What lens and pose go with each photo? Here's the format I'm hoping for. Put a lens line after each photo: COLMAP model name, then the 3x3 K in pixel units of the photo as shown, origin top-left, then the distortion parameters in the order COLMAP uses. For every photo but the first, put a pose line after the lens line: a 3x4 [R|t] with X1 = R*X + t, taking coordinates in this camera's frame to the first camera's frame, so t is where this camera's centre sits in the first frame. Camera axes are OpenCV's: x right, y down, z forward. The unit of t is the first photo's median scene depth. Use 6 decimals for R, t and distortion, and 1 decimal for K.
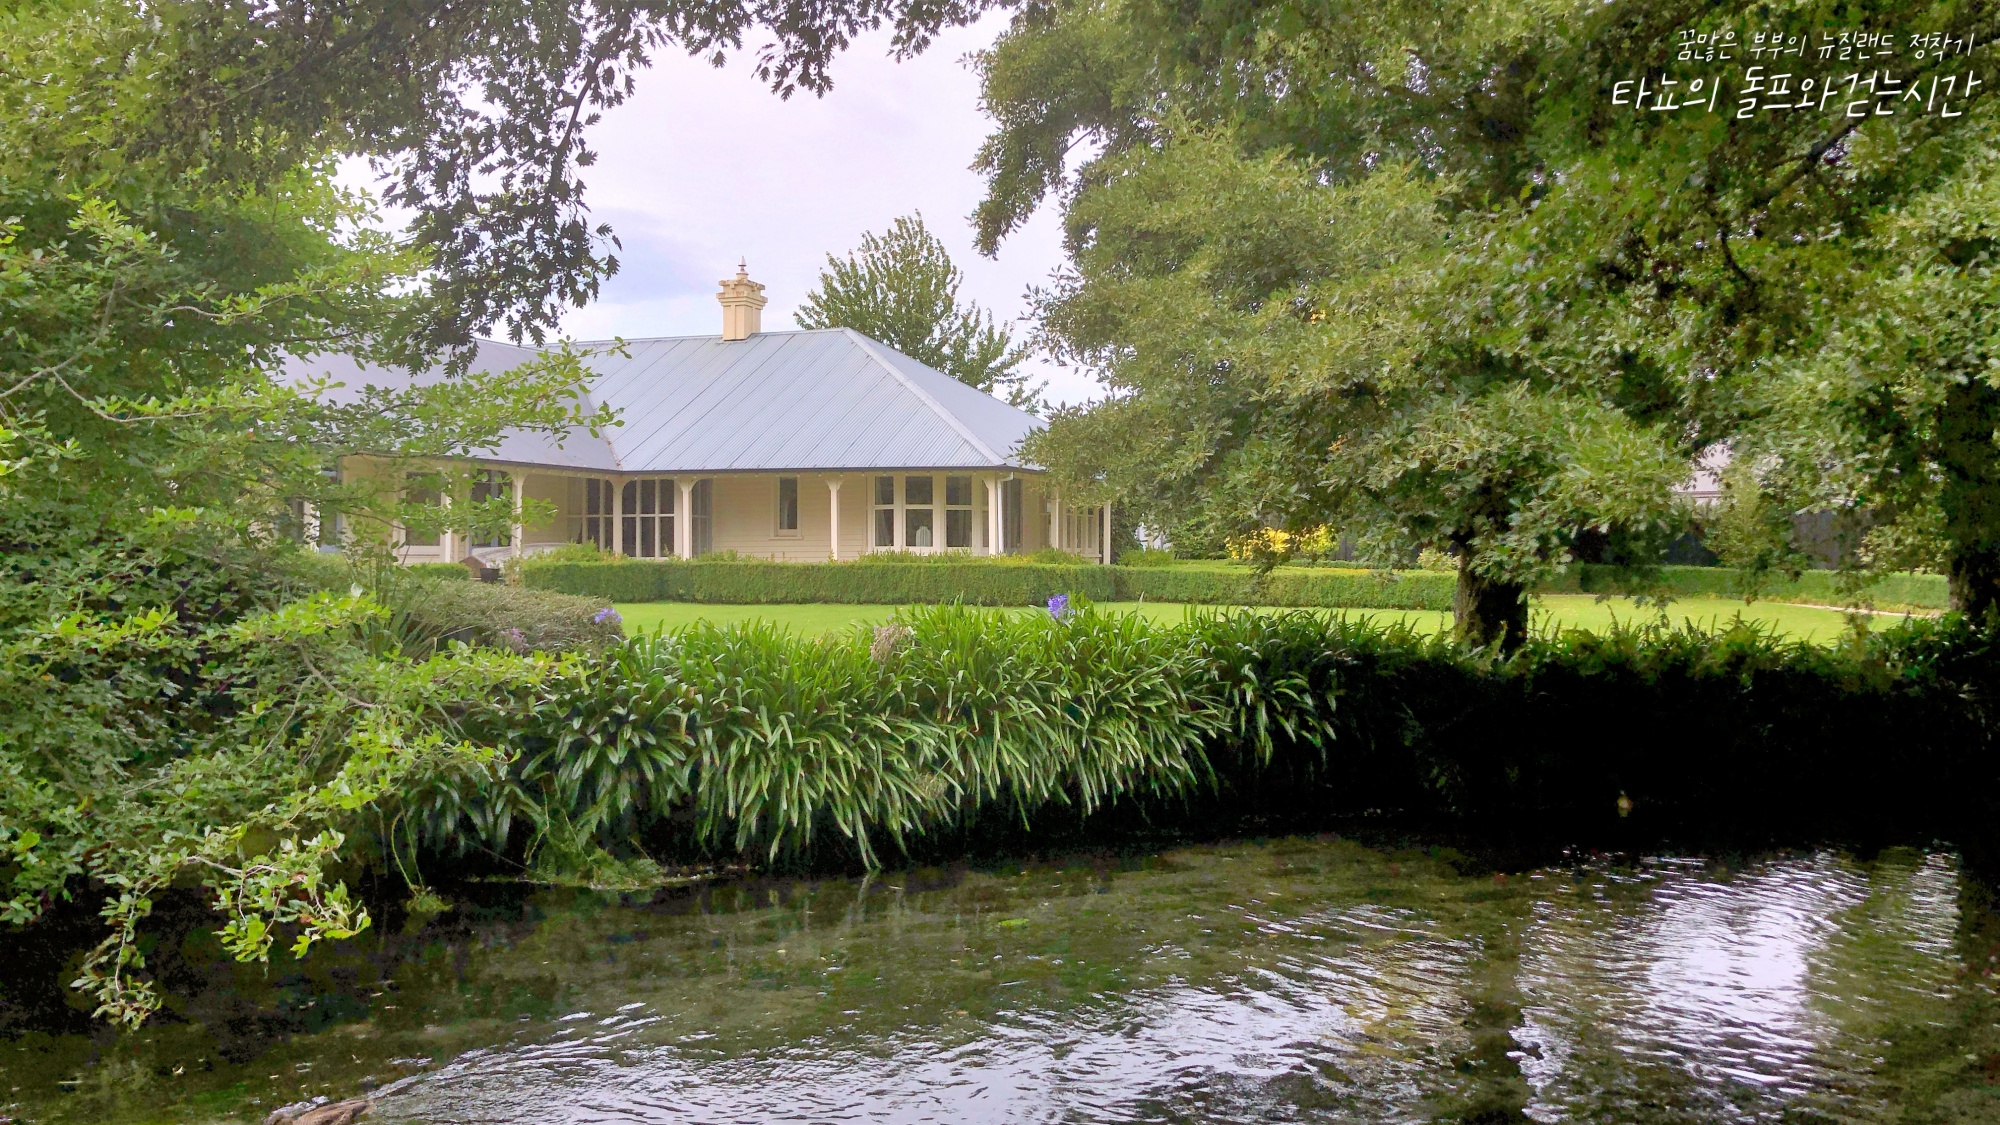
lens RADIAL K [[1617.7, 0, 1000.0], [0, 1617.7, 562.5], [0, 0, 1]] dist [-0.008649, -0.004859]
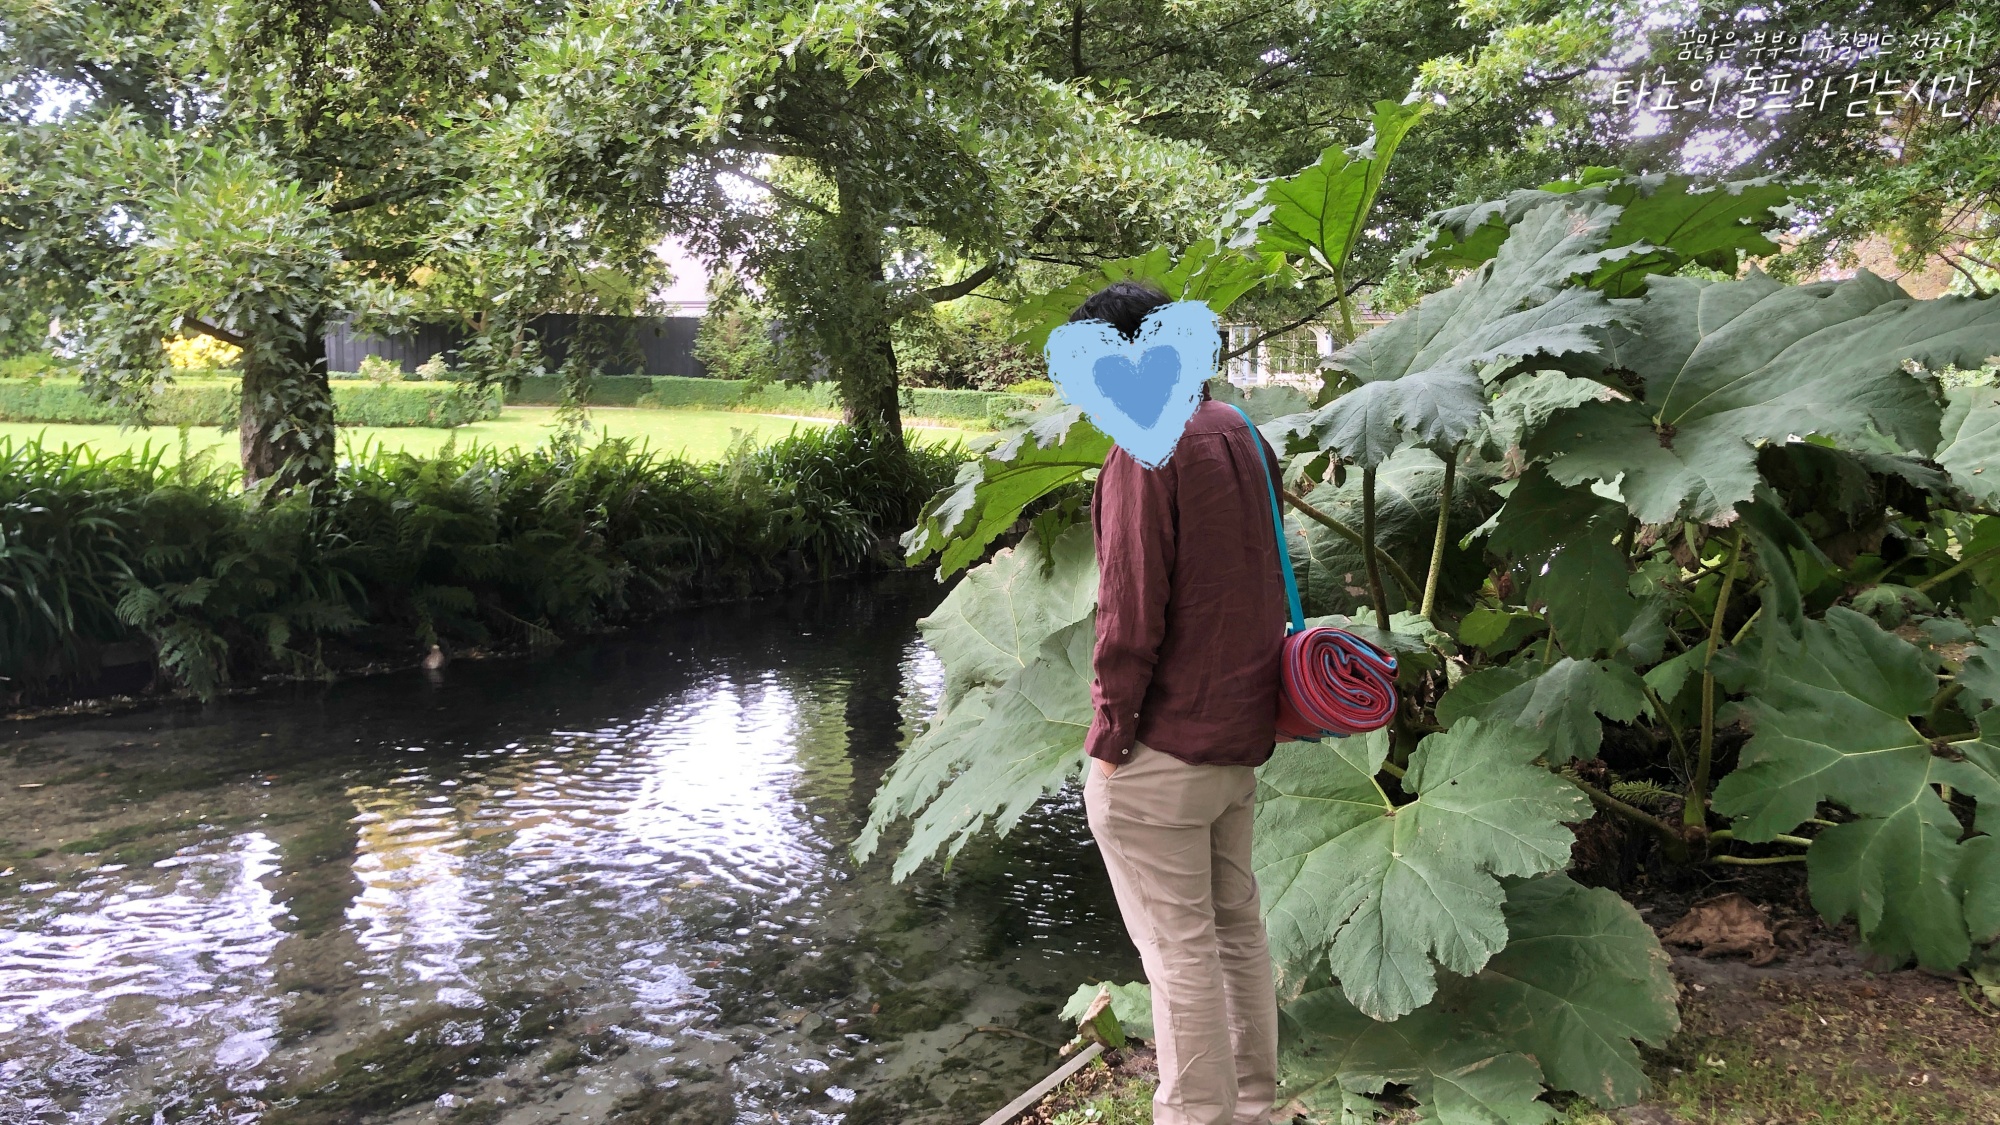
lens RADIAL K [[1617.7, 0, 1000.0], [0, 1617.7, 562.5], [0, 0, 1]] dist [-0.008649, -0.004859]
pose [[0.870384, -0.054212, 0.489381, 0.214166], [-0.002163, 0.993490, 0.113901, 0.003845], [-0.492369, -0.100196, 0.864600, 0.133856]]
